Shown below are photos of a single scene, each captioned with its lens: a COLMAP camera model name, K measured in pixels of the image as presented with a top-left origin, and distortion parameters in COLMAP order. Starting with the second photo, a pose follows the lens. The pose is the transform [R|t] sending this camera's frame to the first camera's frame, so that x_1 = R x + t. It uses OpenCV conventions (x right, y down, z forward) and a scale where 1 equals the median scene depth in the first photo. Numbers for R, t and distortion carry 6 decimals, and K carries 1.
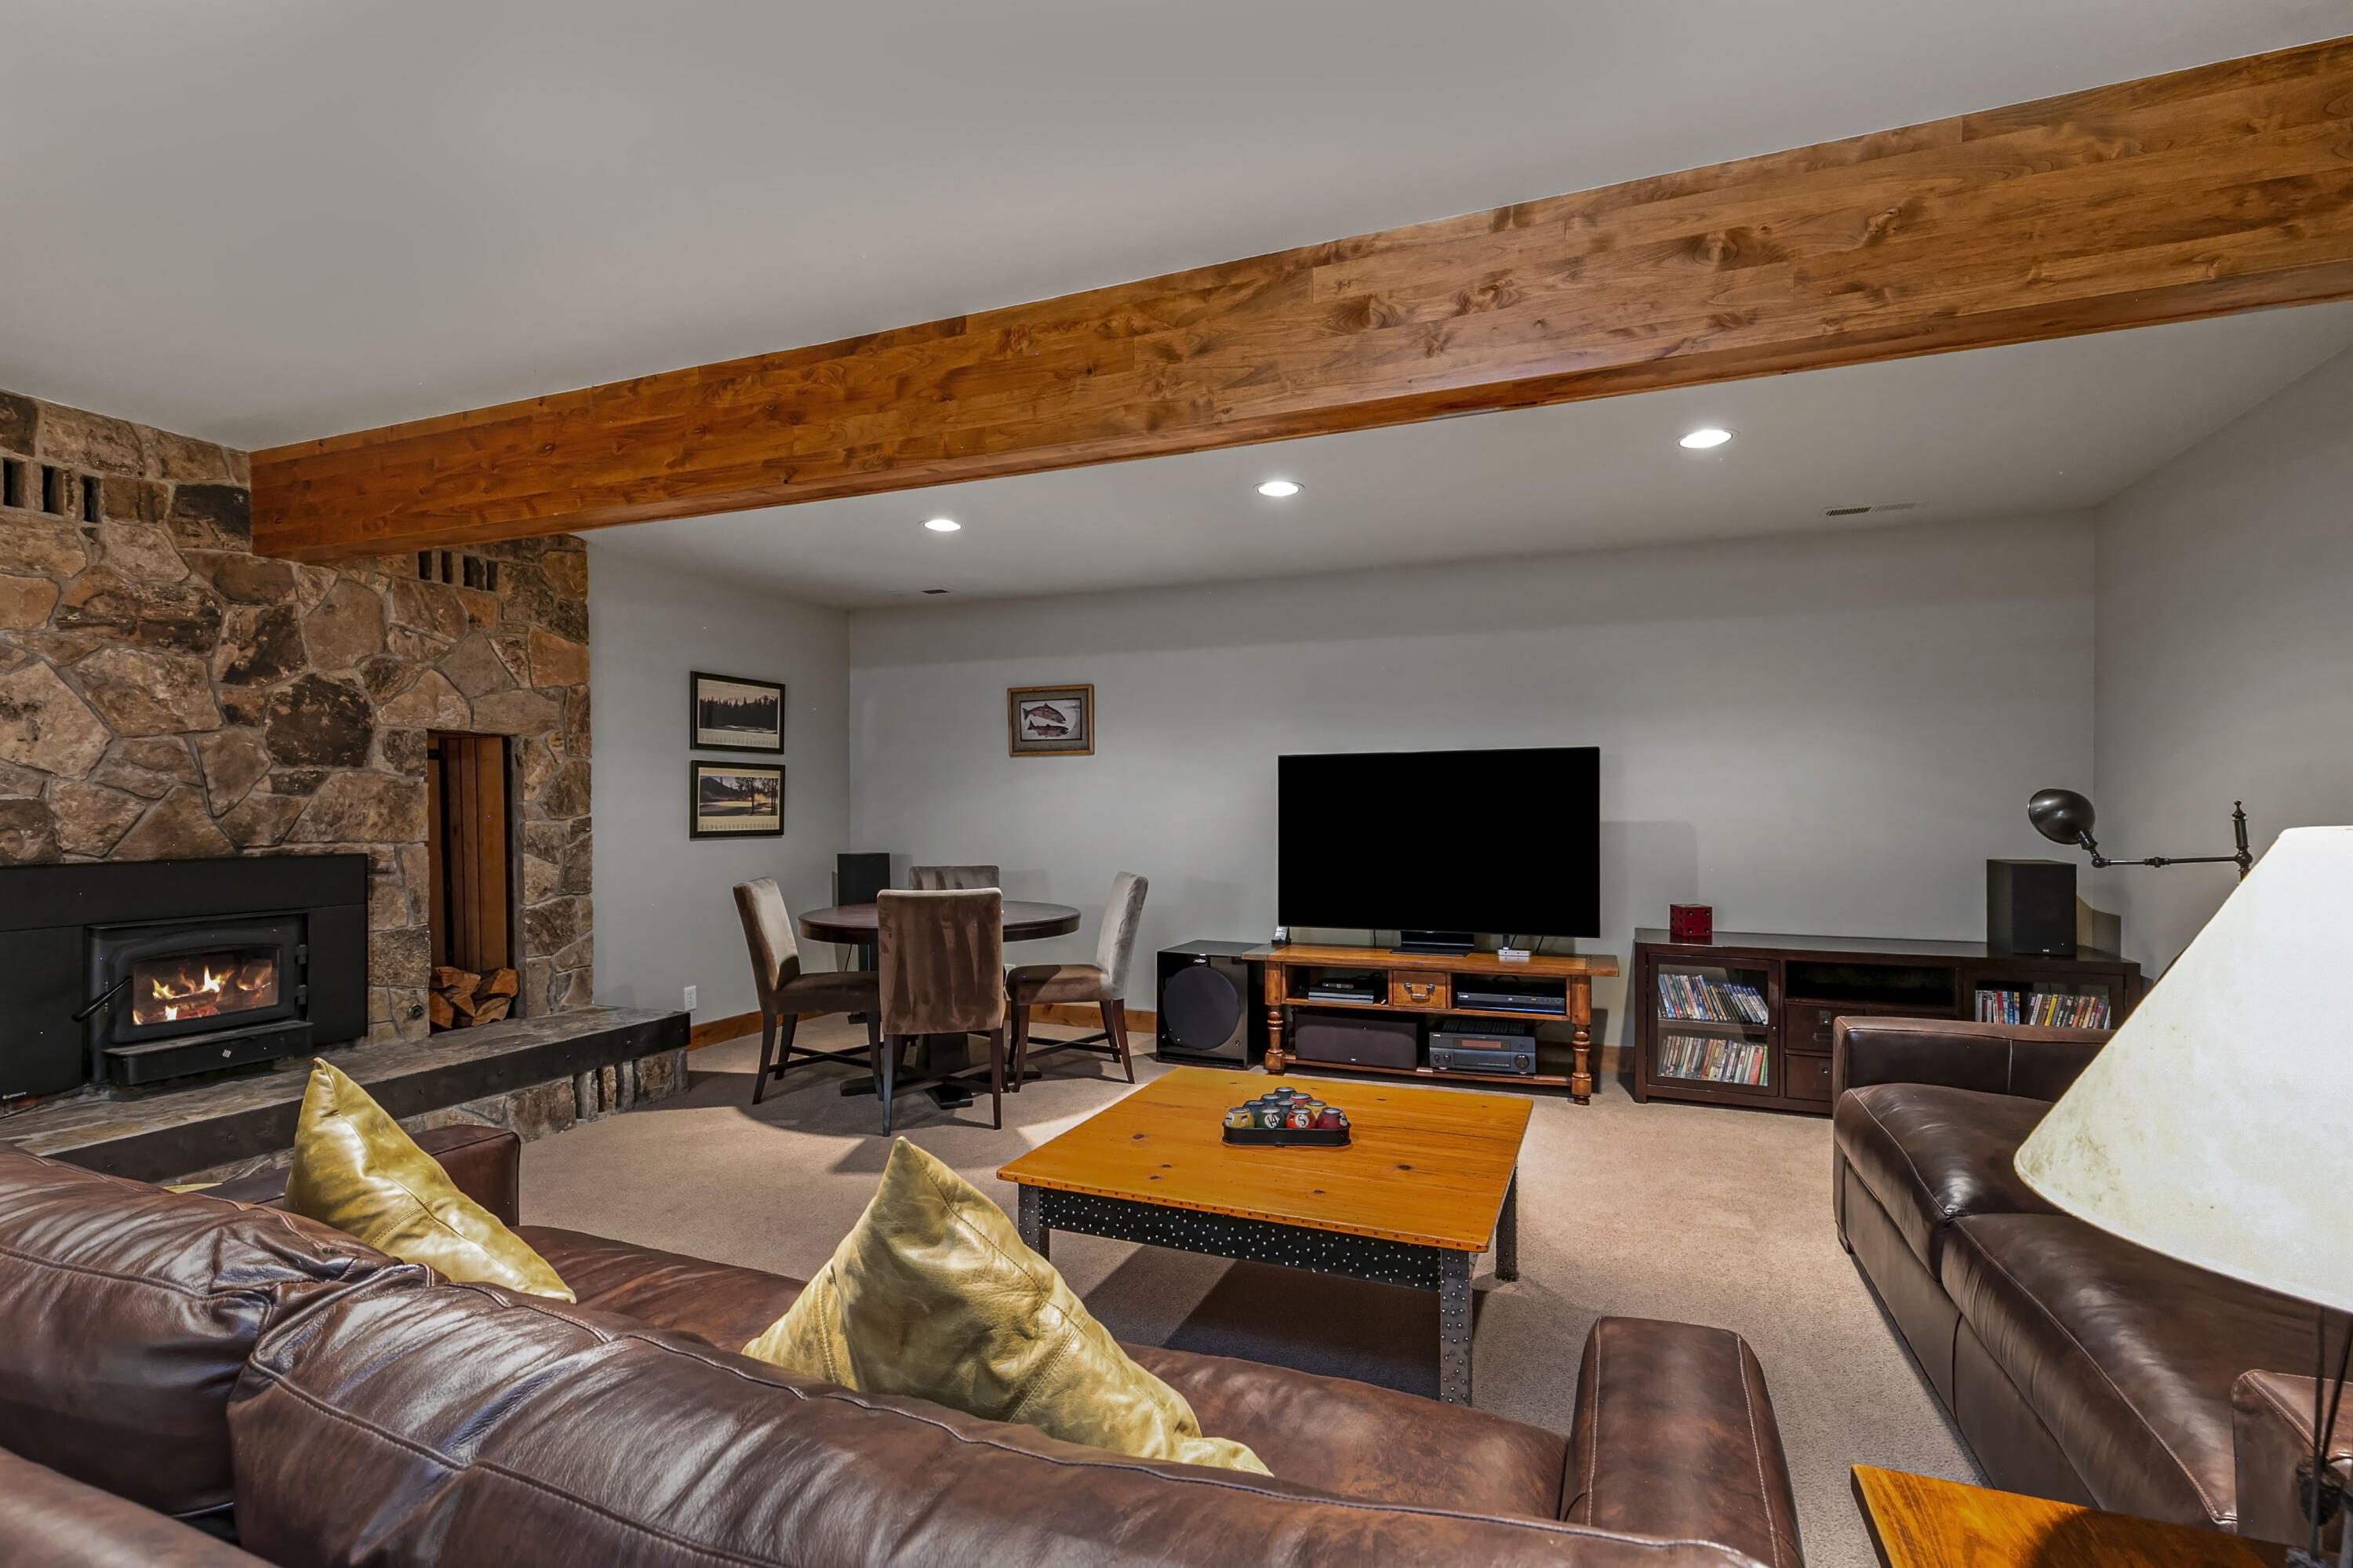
lens RADIAL K [[1051.2, 0, 1178.8], [0, 1051.2, 795.8], [0, 0, 1]] dist [0.001165, -0.000320]
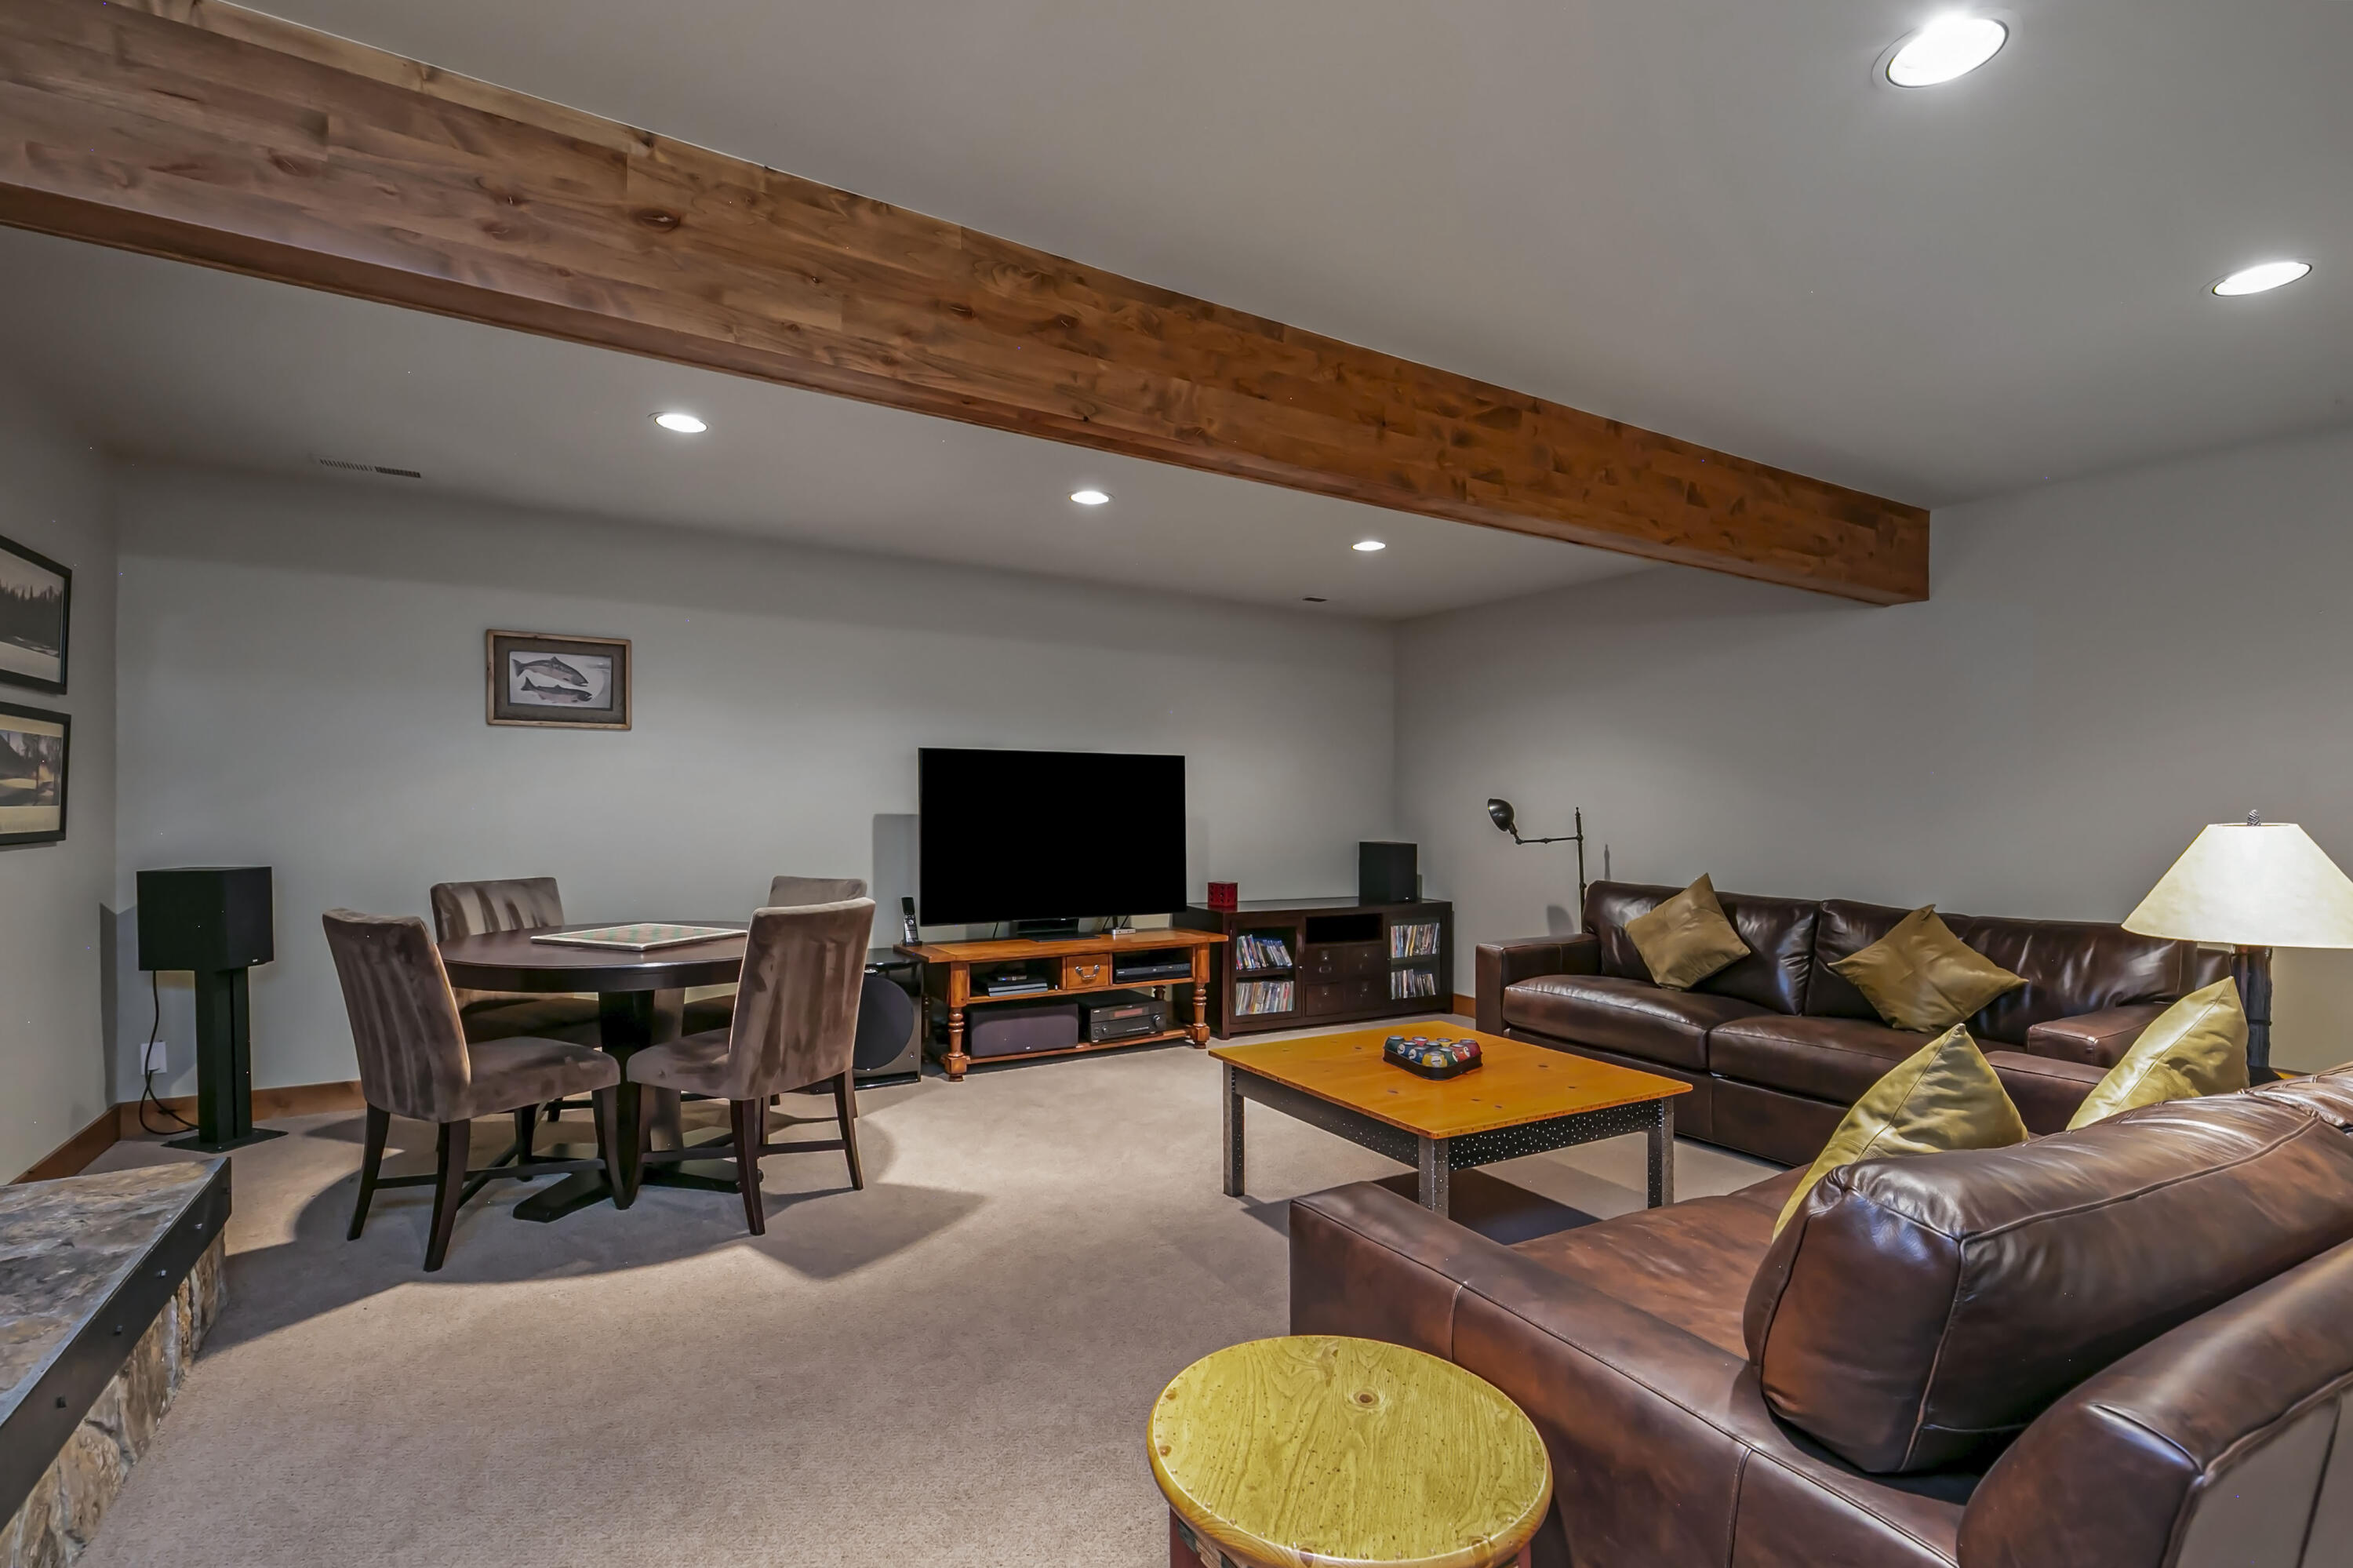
lens RADIAL K [[1070.5, 0, 1181.8], [0, 1070.5, 774.8], [0, 0, 1]] dist [0.001267, -0.000212]
pose [[0.617352, 0.030990, 0.786076, -0.579362], [-0.022181, 0.999512, -0.021984, 0.002853], [-0.786374, -0.003865, 0.617739, 0.235683]]
